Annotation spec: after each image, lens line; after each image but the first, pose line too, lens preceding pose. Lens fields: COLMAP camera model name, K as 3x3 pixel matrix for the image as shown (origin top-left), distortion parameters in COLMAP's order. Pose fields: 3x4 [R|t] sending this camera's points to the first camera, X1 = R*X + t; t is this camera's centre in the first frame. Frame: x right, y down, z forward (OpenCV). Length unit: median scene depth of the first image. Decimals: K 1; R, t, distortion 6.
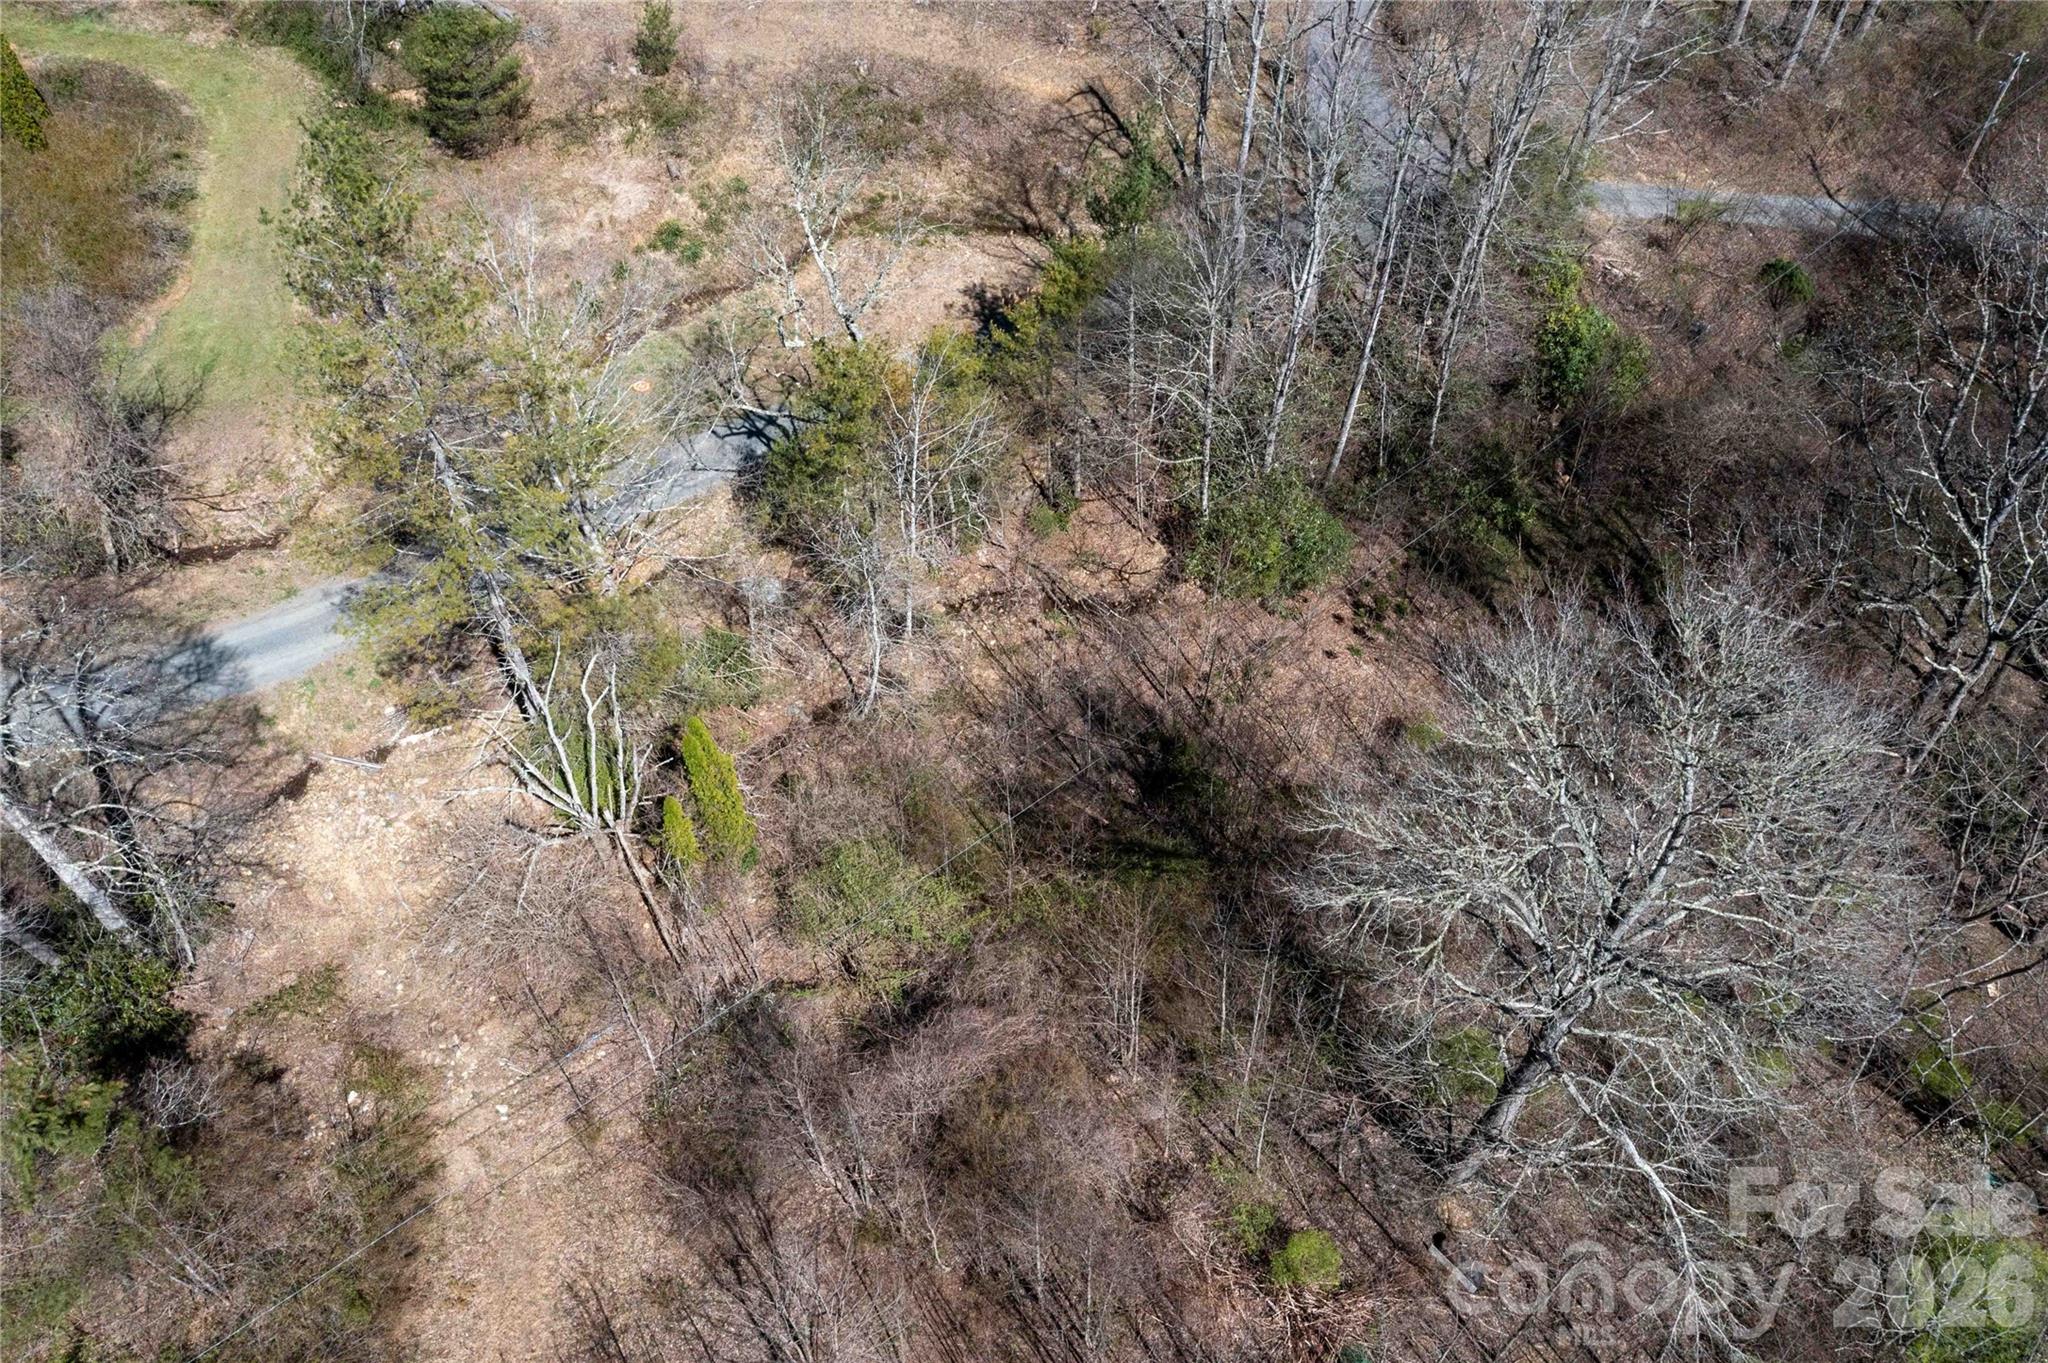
lens RADIAL K [[1624.1, 0, 1016.7], [0, 1624.1, 676.7], [0, 0, 1]] dist [-0.011801, 0.002747]
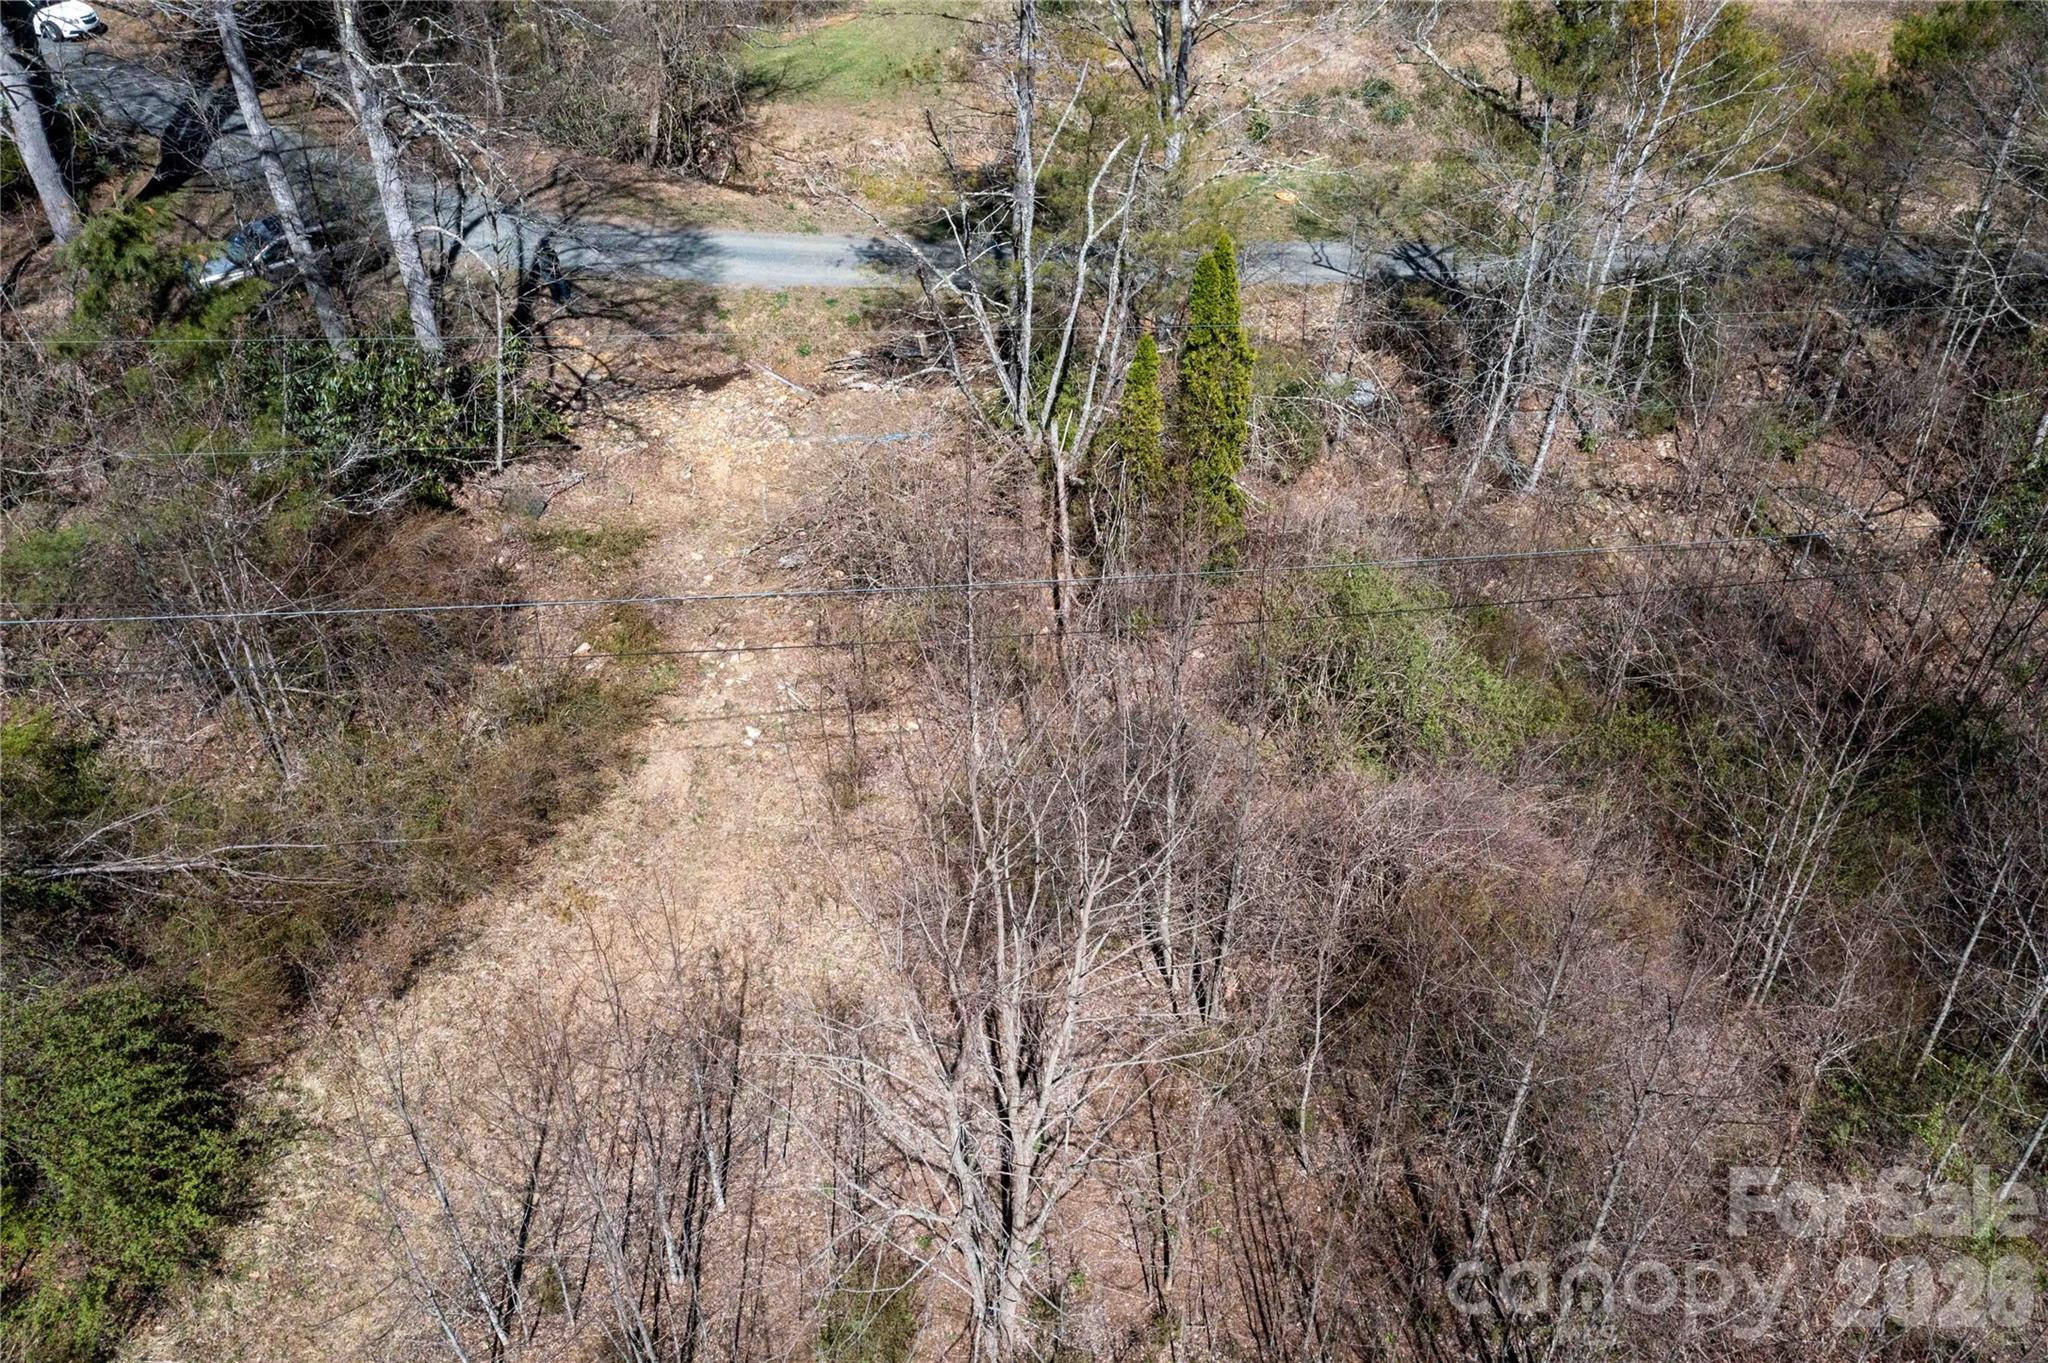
lens RADIAL K [[1624.1, 0, 1022.4], [0, 1624.1, 679.2], [0, 0, 1]] dist [-0.011801, 0.002747]
pose [[0.887031, 0.303942, -0.347556, 0.005944], [-0.373522, 0.914878, -0.153230, 0.180310], [0.271398, 0.265740, 0.925054, 0.234409]]
